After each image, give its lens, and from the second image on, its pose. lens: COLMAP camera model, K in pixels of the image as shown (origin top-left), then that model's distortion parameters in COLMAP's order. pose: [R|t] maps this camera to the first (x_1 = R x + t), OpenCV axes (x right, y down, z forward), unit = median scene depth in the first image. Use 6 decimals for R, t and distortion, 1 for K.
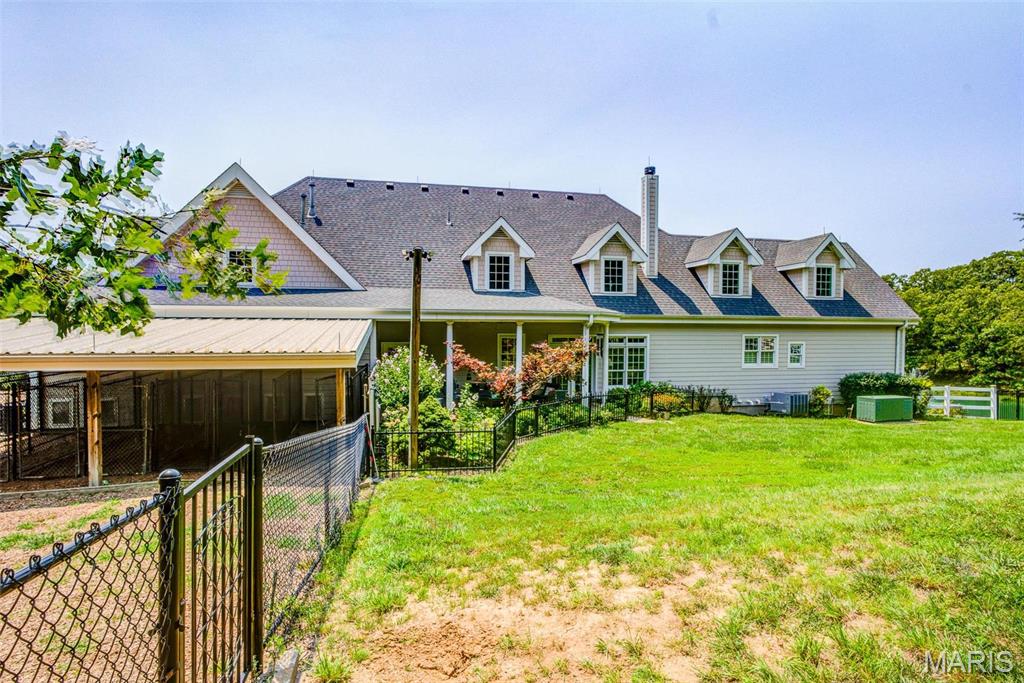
lens RADIAL K [[529.5, 0, 512.0], [0, 529.5, 341.5], [0, 0, 1]] dist [-0.001015, 0.000014]
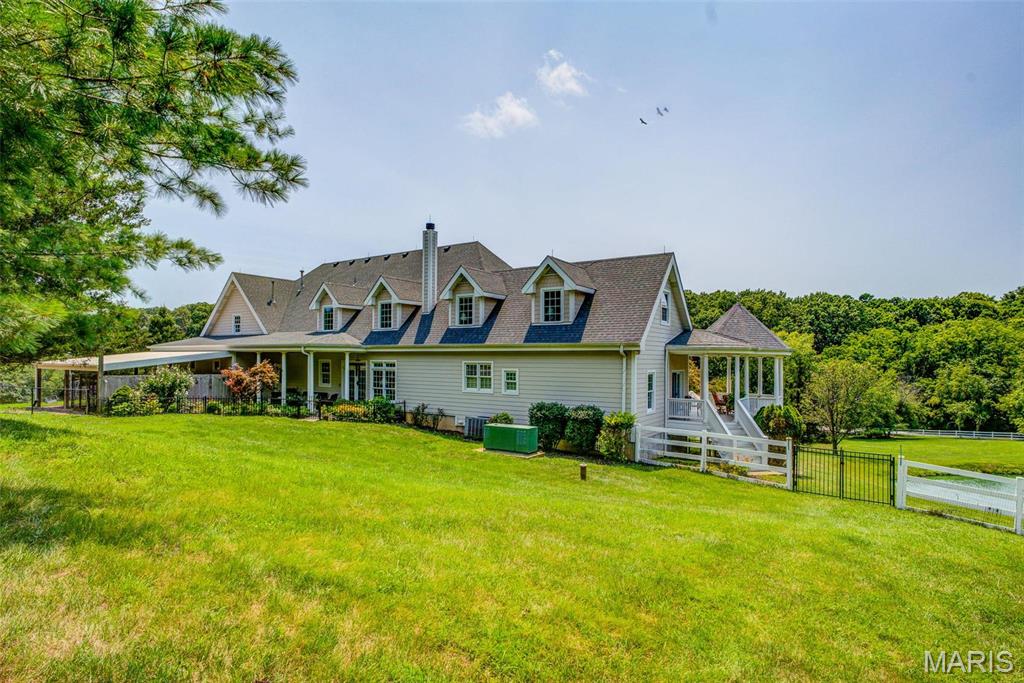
lens RADIAL K [[529.5, 0, 512.0], [0, 529.5, 341.5], [0, 0, 1]] dist [-0.001015, 0.000014]
pose [[0.700977, -0.022818, -0.712819, 1.278829], [-0.015678, 0.998753, -0.047389, -0.003125], [0.713012, 0.044394, 0.699745, 0.298126]]
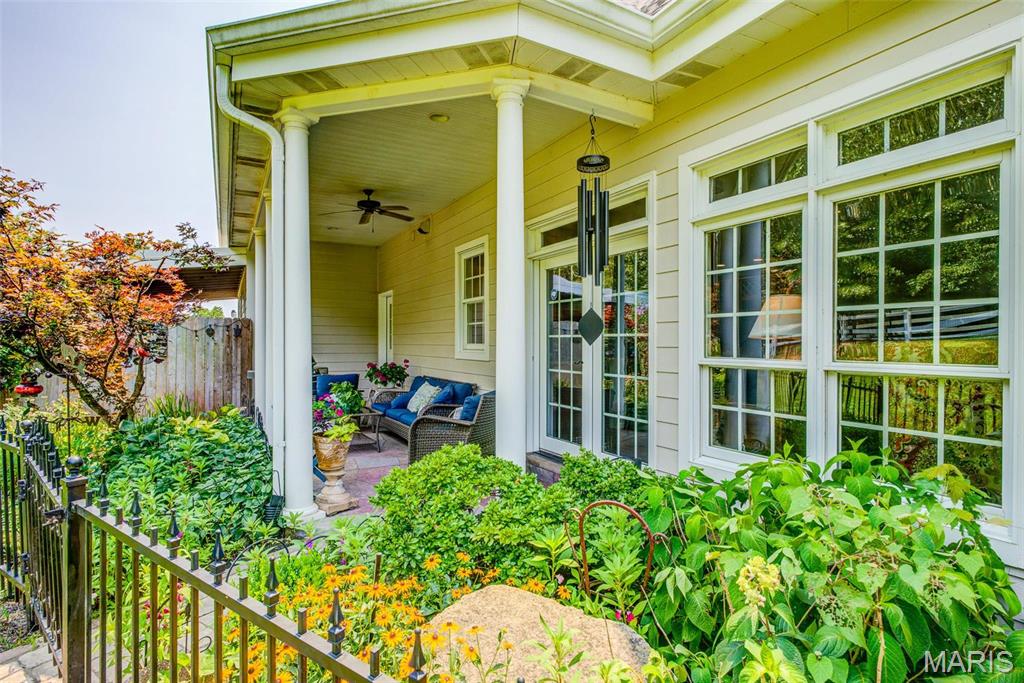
lens RADIAL K [[529.5, 0, 512.0], [0, 529.5, 341.5], [0, 0, 1]] dist [-0.001015, 0.000014]
pose [[0.283883, -0.004879, -0.958847, 0.306926], [-0.027602, 0.999531, -0.013258, 0.048673], [0.958462, 0.030230, 0.283615, 0.833870]]
